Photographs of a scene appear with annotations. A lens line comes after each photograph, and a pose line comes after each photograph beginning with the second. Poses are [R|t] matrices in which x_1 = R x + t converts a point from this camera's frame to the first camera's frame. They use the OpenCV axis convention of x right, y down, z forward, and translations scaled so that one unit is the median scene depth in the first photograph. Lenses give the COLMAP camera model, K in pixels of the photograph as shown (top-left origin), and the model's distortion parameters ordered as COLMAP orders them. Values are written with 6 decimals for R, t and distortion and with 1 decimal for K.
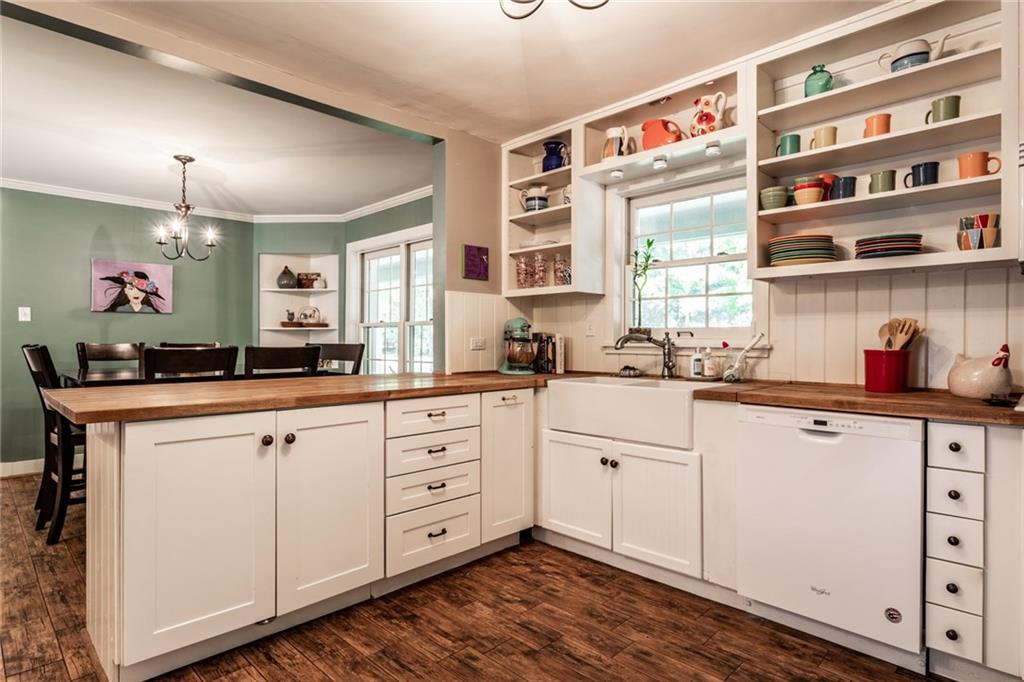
lens RADIAL K [[550.2, 0, 512.0], [0, 550.2, 341.0], [0, 0, 1]] dist [0.015284, -0.000300]
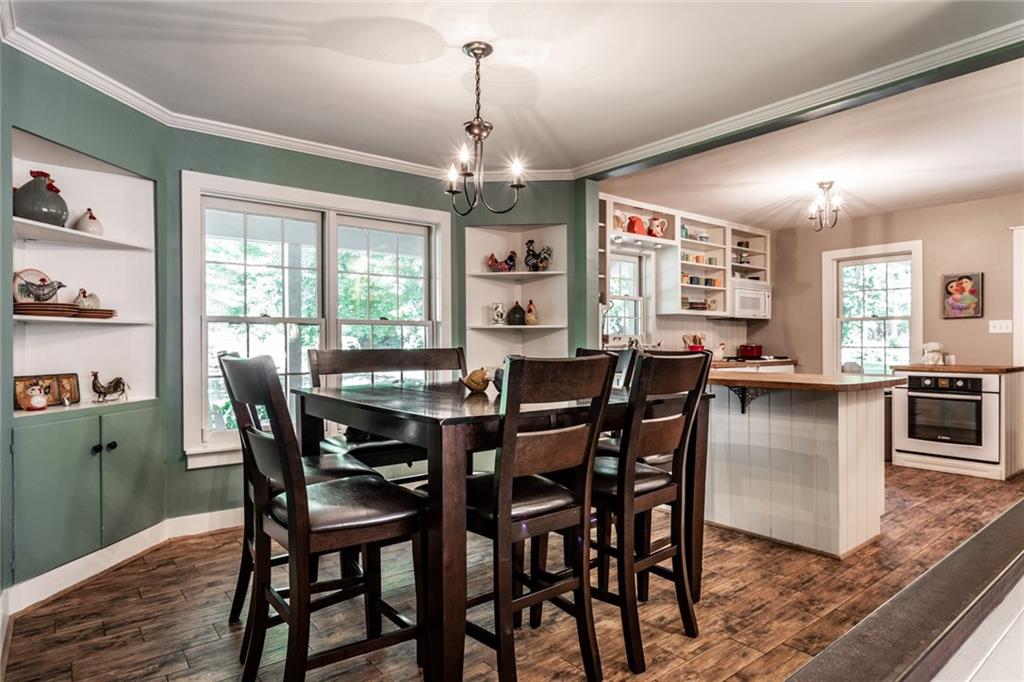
lens RADIAL K [[585.8, 0, 512.0], [0, 585.8, 341.0], [0, 0, 1]] dist [-0.005565, -0.000982]
pose [[0.112584, -0.003123, 0.993637, -0.965674], [0.005037, 0.999984, 0.002572, -0.006309], [-0.993629, 0.004715, 0.112598, 0.695602]]
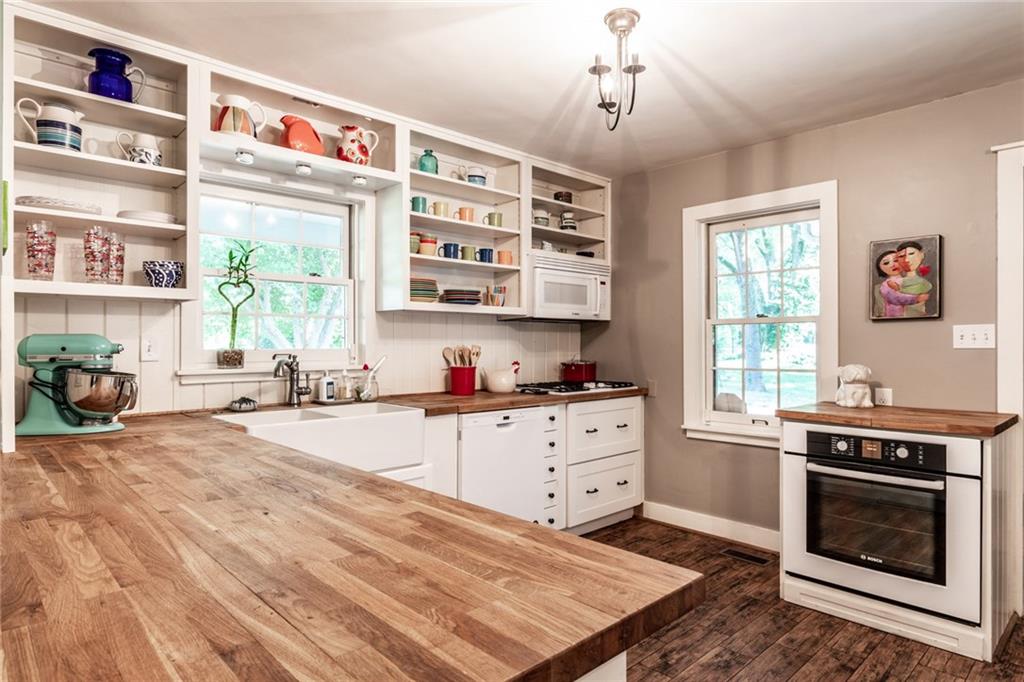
lens RADIAL K [[600.2, 0, 512.0], [0, 600.2, 341.0], [0, 0, 1]] dist [-0.029207, 0.018155]
pose [[0.028808, -0.000992, 0.999584, -0.405964], [0.003640, 0.999993, 0.000888, -0.022770], [-0.999578, 0.003613, 0.028811, 0.365909]]
